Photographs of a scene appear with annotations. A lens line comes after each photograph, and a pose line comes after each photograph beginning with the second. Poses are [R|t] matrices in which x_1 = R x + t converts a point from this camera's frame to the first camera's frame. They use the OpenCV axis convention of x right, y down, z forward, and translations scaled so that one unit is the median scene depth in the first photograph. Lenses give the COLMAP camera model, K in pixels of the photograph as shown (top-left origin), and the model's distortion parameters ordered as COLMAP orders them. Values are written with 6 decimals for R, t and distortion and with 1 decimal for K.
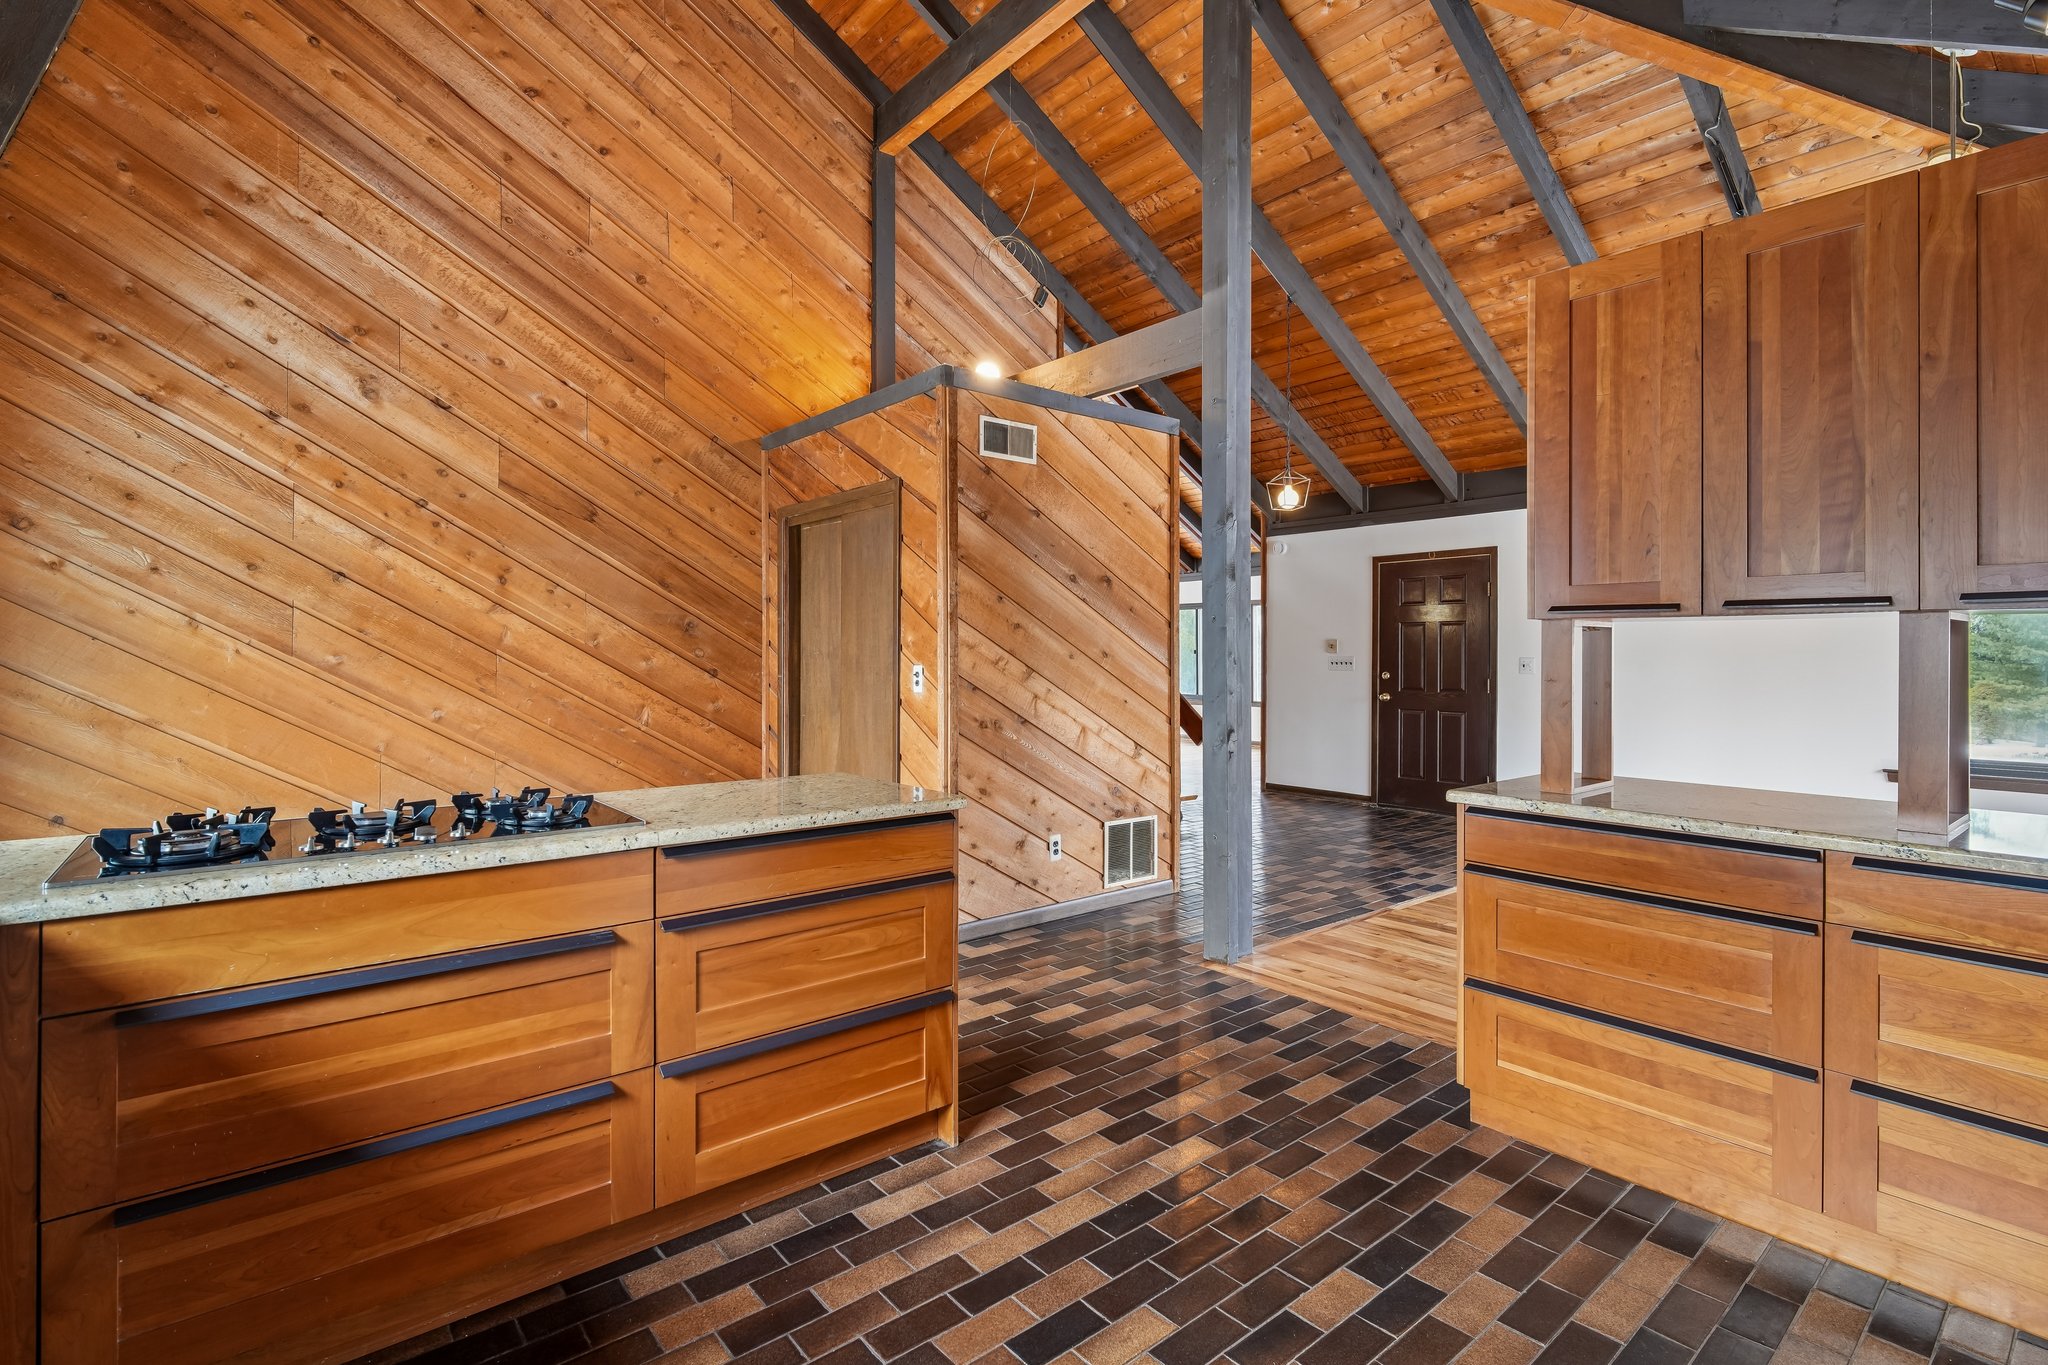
lens RADIAL K [[961.9, 0, 1019.1], [0, 961.9, 647.8], [0, 0, 1]] dist [-0.000269, -0.004706]
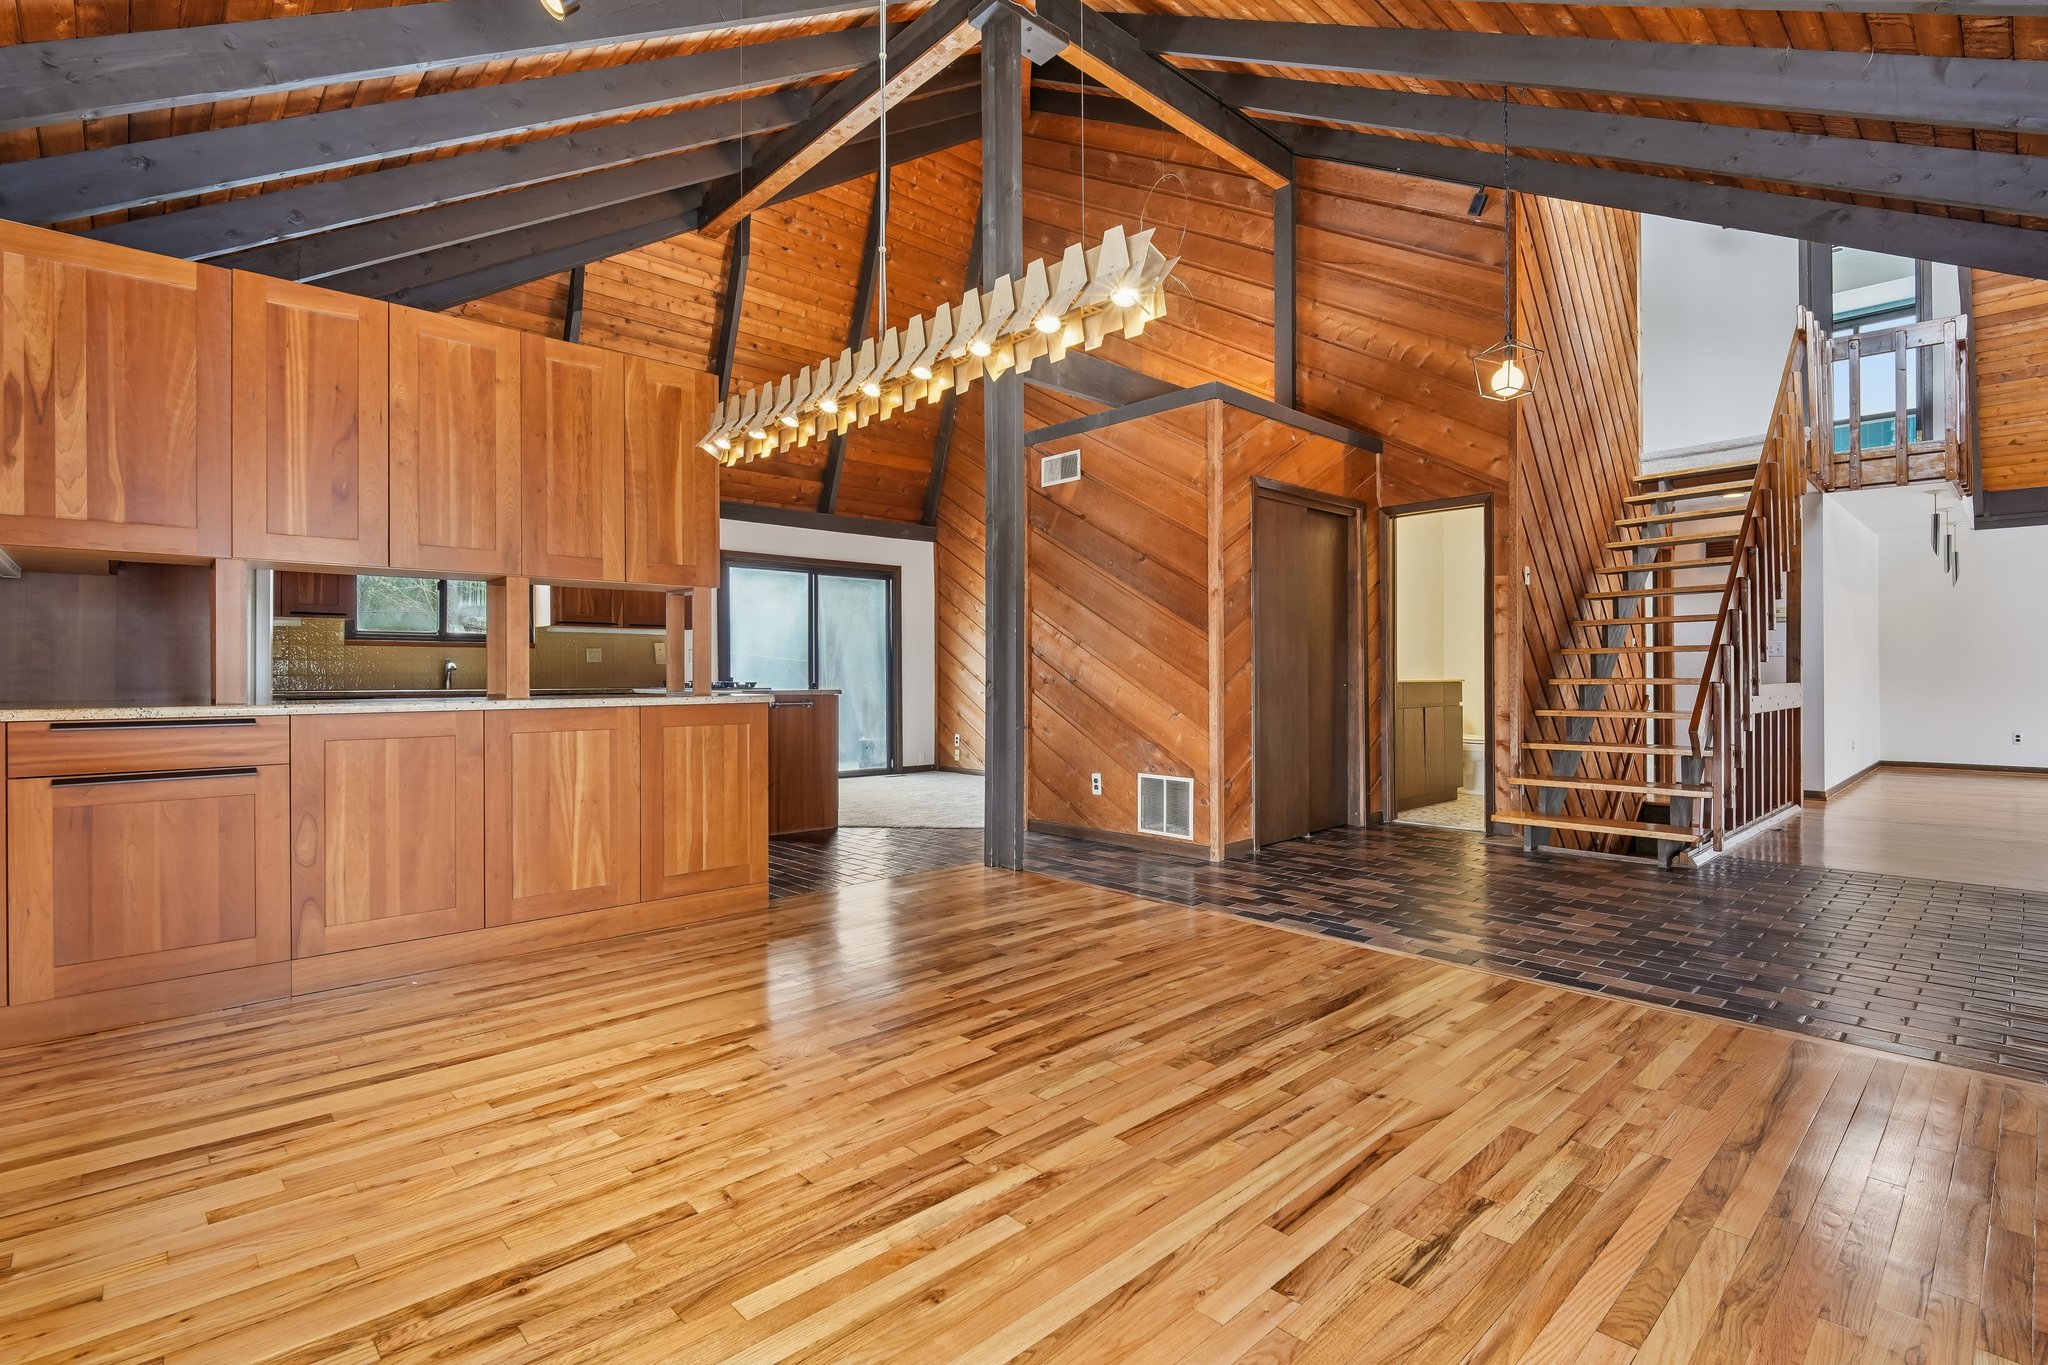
lens RADIAL K [[961.9, 0, 1031.5], [0, 961.9, 680.3], [0, 0, 1]] dist [-0.000269, -0.004706]
pose [[0.082545, 0.003369, -0.996582, 2.607406], [0.010698, 0.999934, 0.004266, 0.140391], [0.996530, -0.011013, 0.082504, 1.678550]]
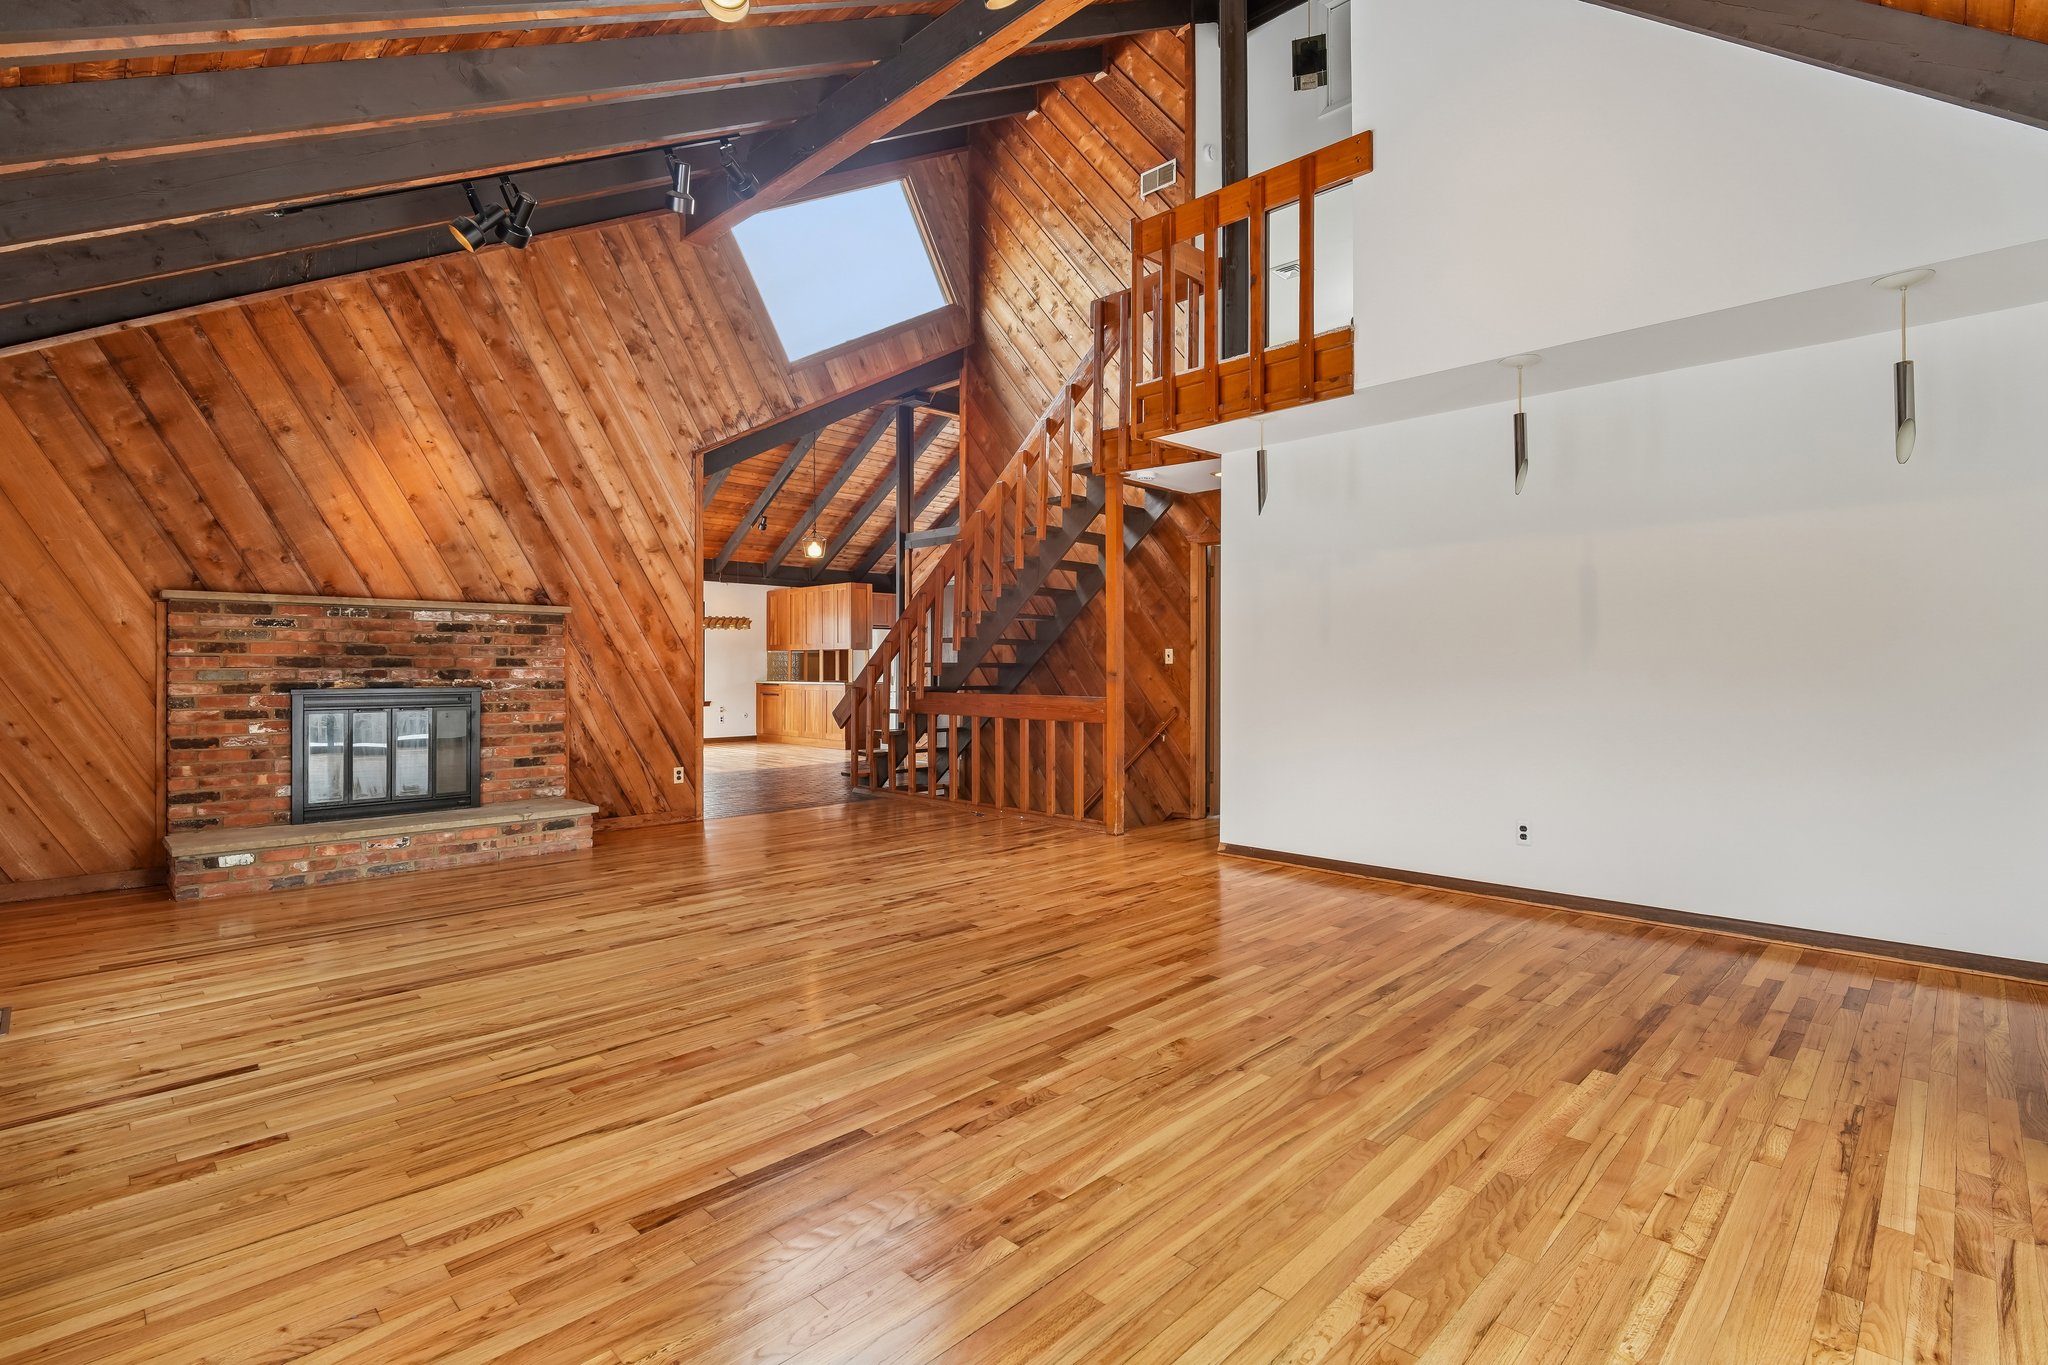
lens RADIAL K [[961.9, 0, 1039.4], [0, 961.9, 674.0], [0, 0, 1]] dist [-0.000269, -0.004706]
pose [[-0.991430, 0.000718, -0.130640, 0.358195], [0.000691, 1.000000, 0.000256, 0.117219], [0.130640, 0.000164, -0.991430, 7.218013]]
